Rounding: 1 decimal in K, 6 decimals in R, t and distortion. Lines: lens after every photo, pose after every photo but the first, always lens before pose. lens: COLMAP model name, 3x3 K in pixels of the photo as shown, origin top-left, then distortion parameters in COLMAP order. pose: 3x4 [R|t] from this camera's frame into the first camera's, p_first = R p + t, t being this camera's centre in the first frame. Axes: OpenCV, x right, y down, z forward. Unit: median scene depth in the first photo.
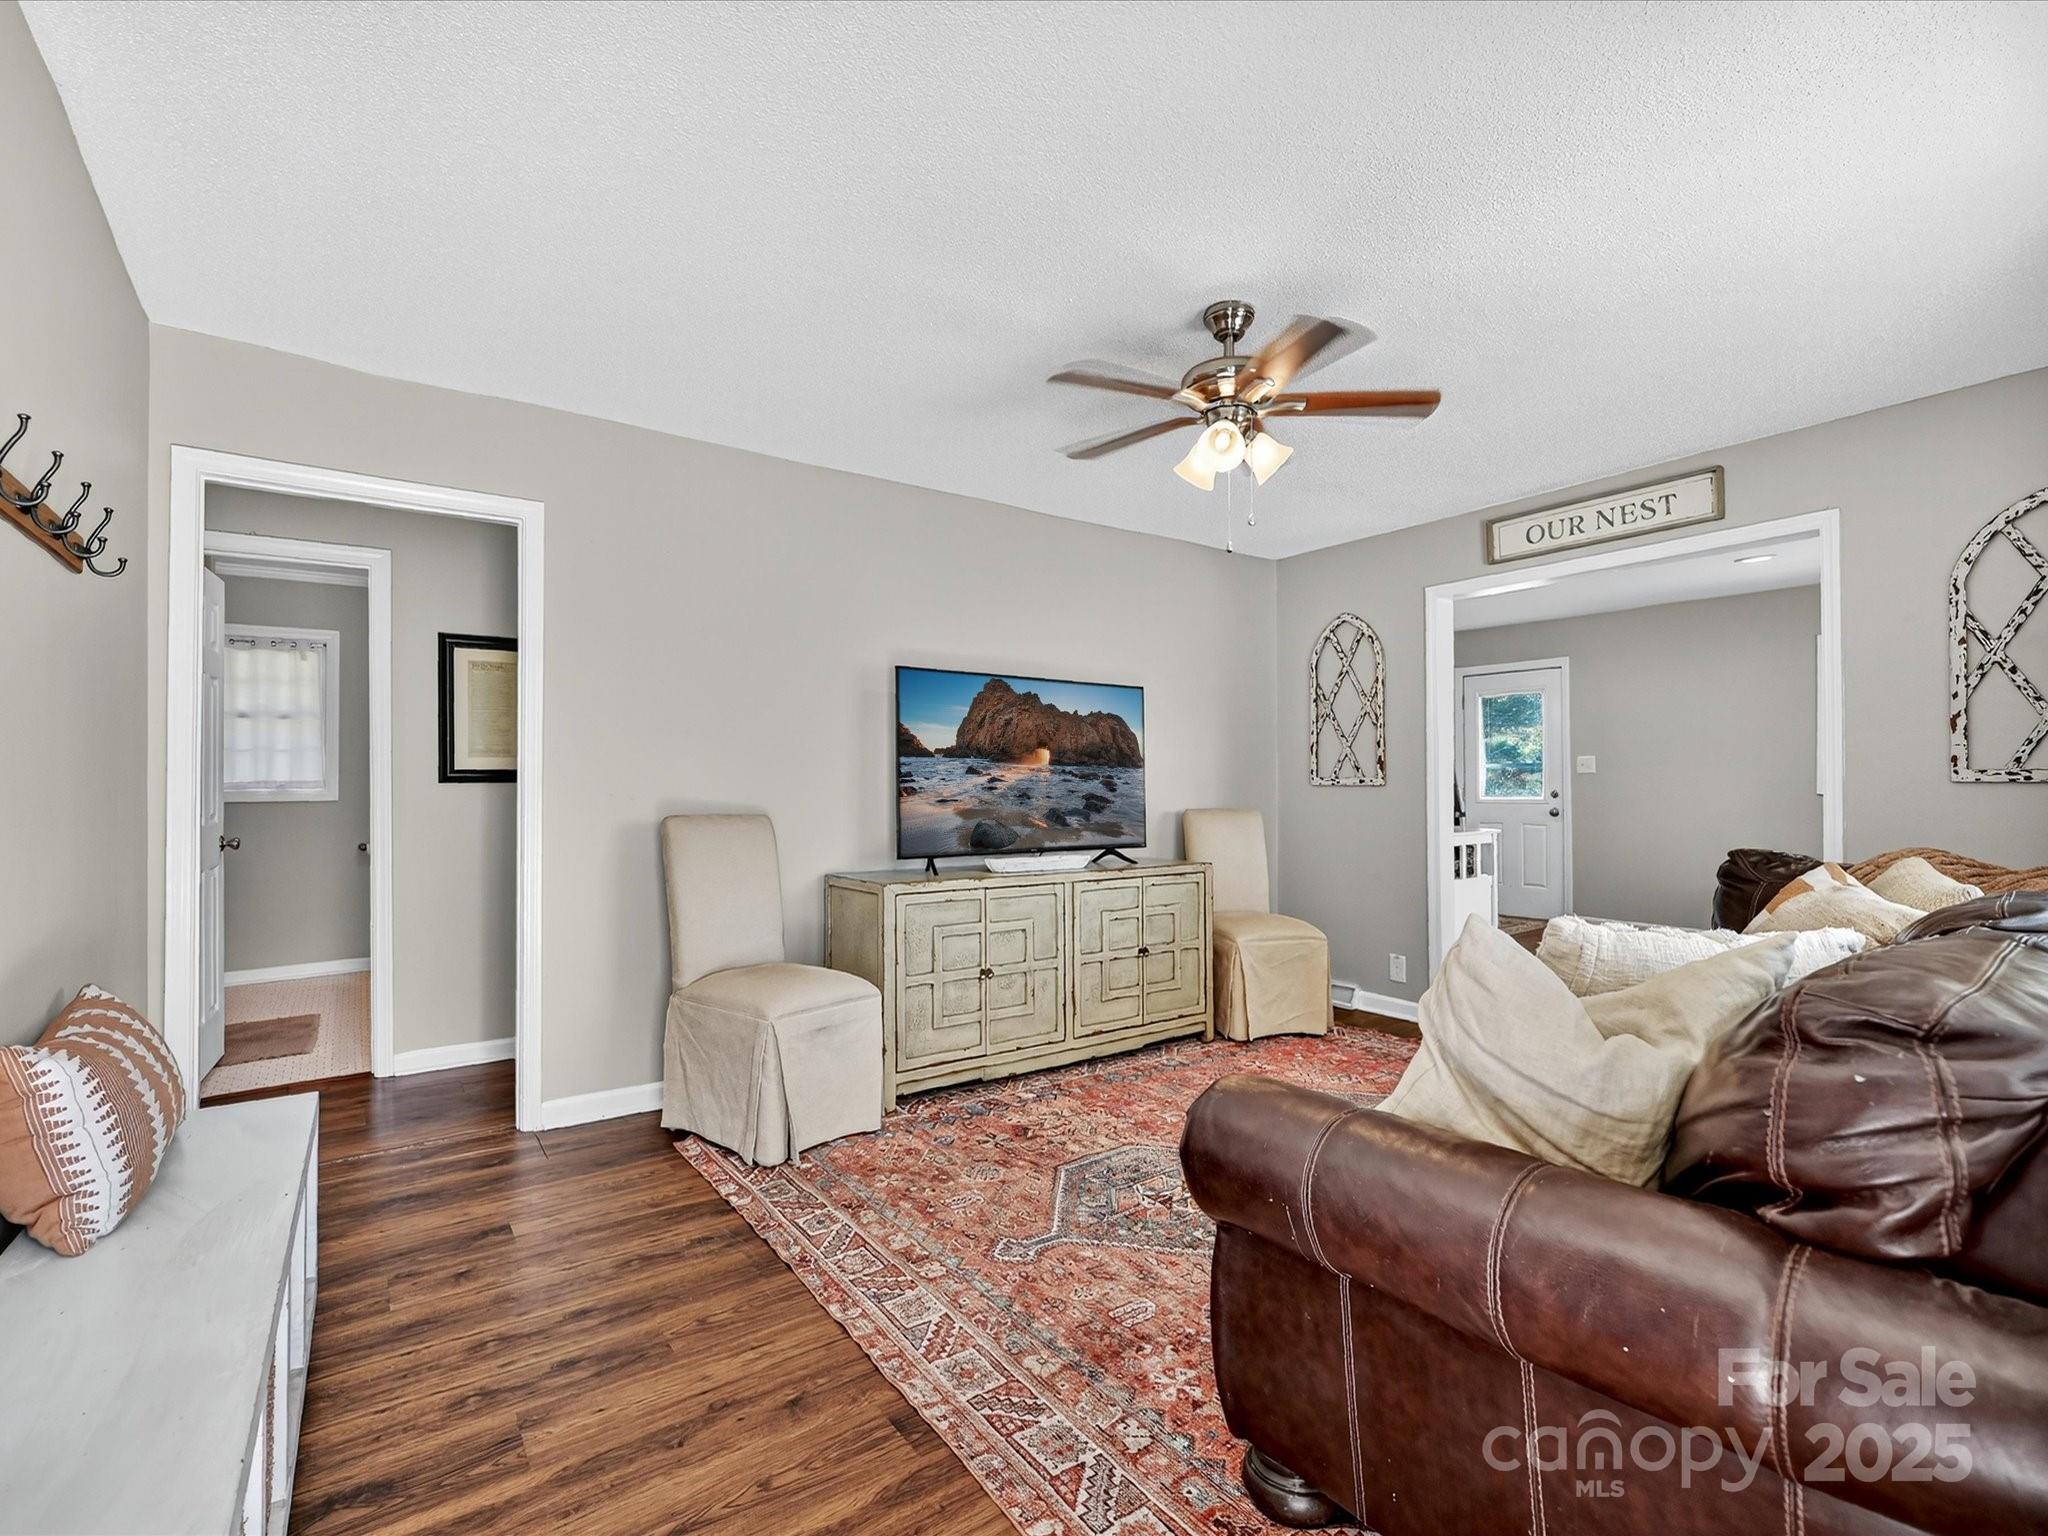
lens RADIAL K [[930.8, 0, 1026.1], [0, 930.8, 778.0], [0, 0, 1]] dist [-0.001115, 0.000037]
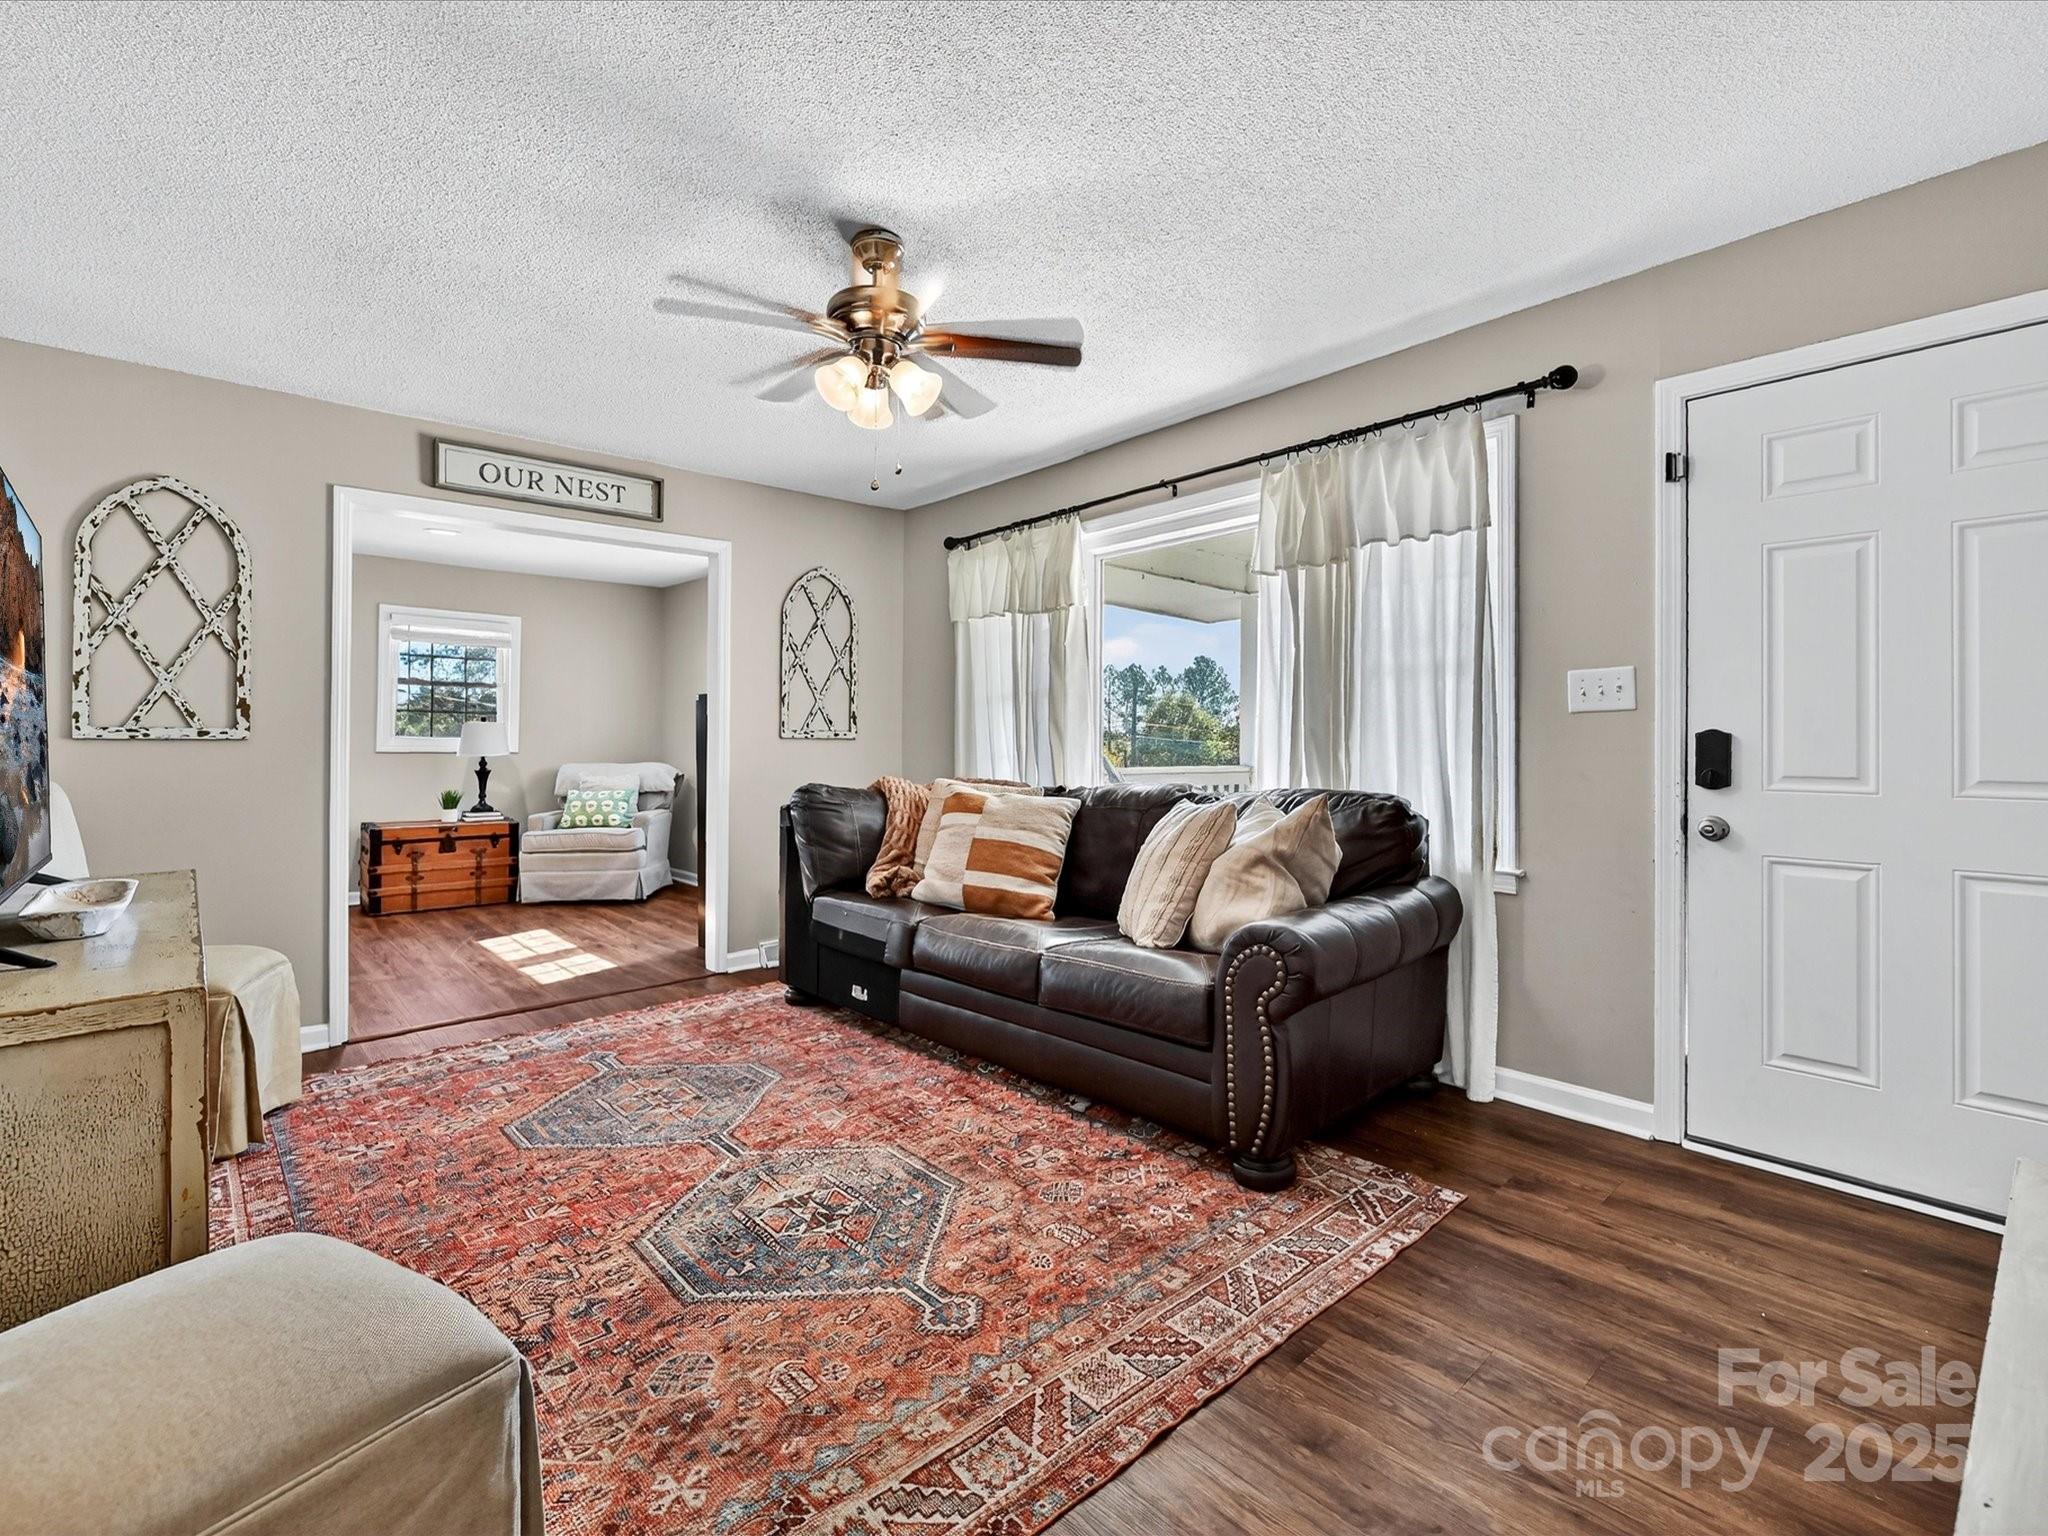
lens RADIAL K [[930.8, 0, 1013.4], [0, 930.8, 755.3], [0, 0, 1]] dist [-0.001115, 0.000037]
pose [[-0.111412, -0.009043, 0.993733, -0.494035], [-0.007909, 0.999935, 0.008213, 0.012373], [-0.993743, -0.006944, -0.111476, 0.635916]]
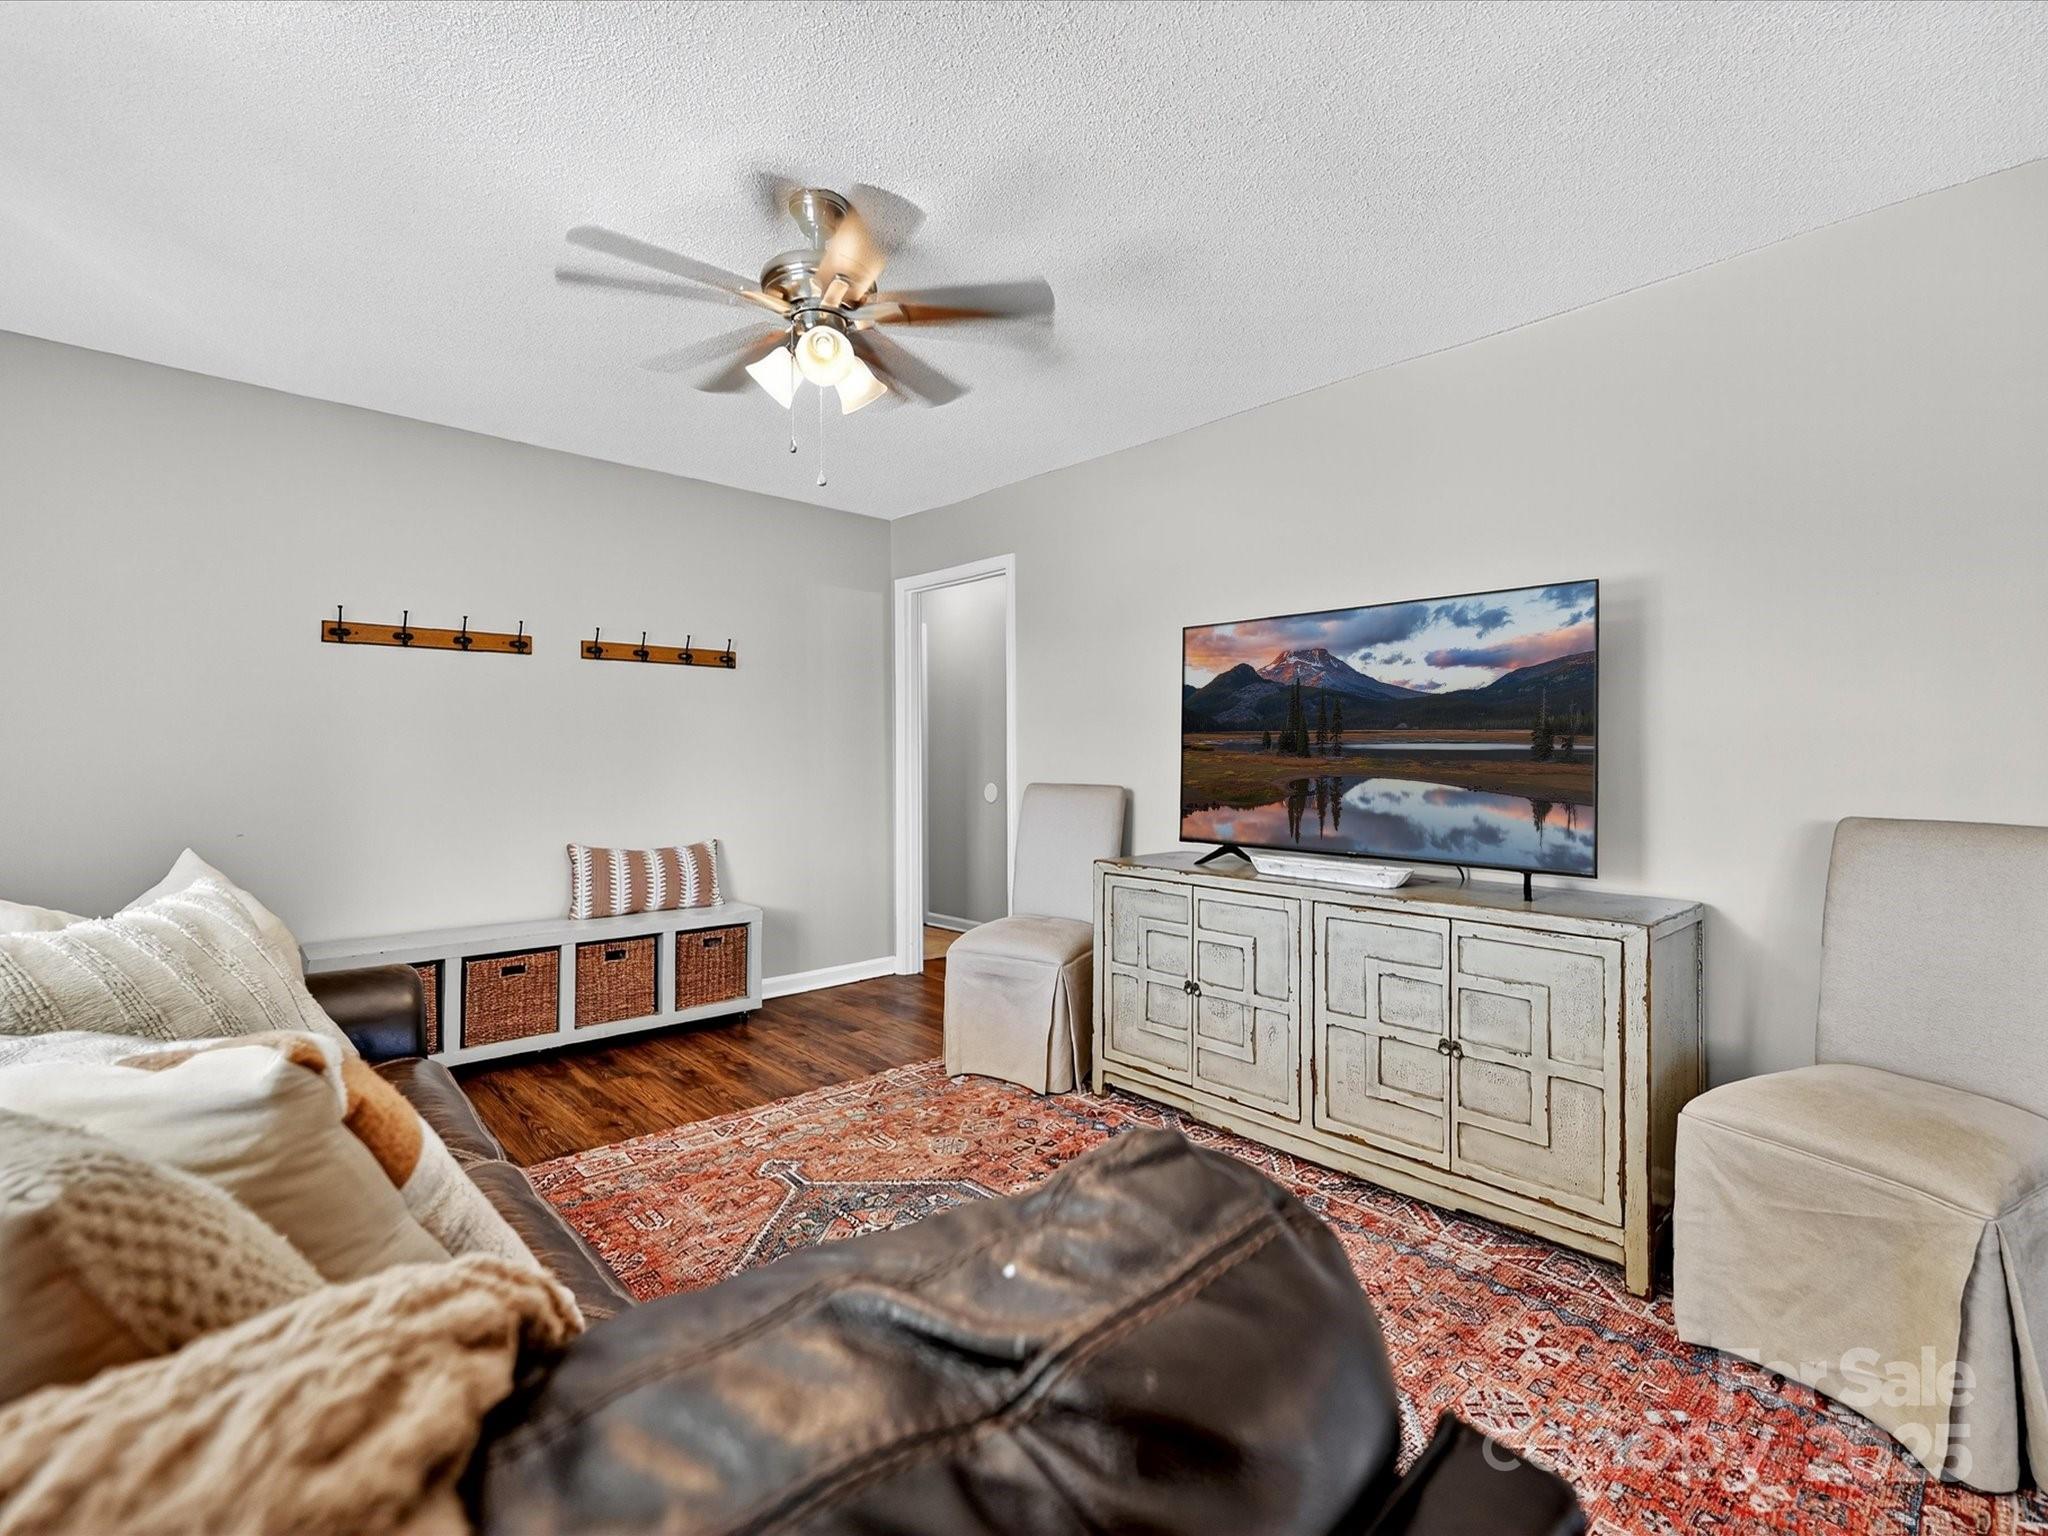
lens RADIAL K [[930.8, 0, 1039.7], [0, 930.8, 747.7], [0, 0, 1]] dist [-0.001115, 0.000037]
pose [[0.135391, -0.002054, -0.990790, 0.717375], [0.013763, 0.999905, -0.000192, -0.004774], [0.990697, -0.013610, 0.135406, 0.717135]]
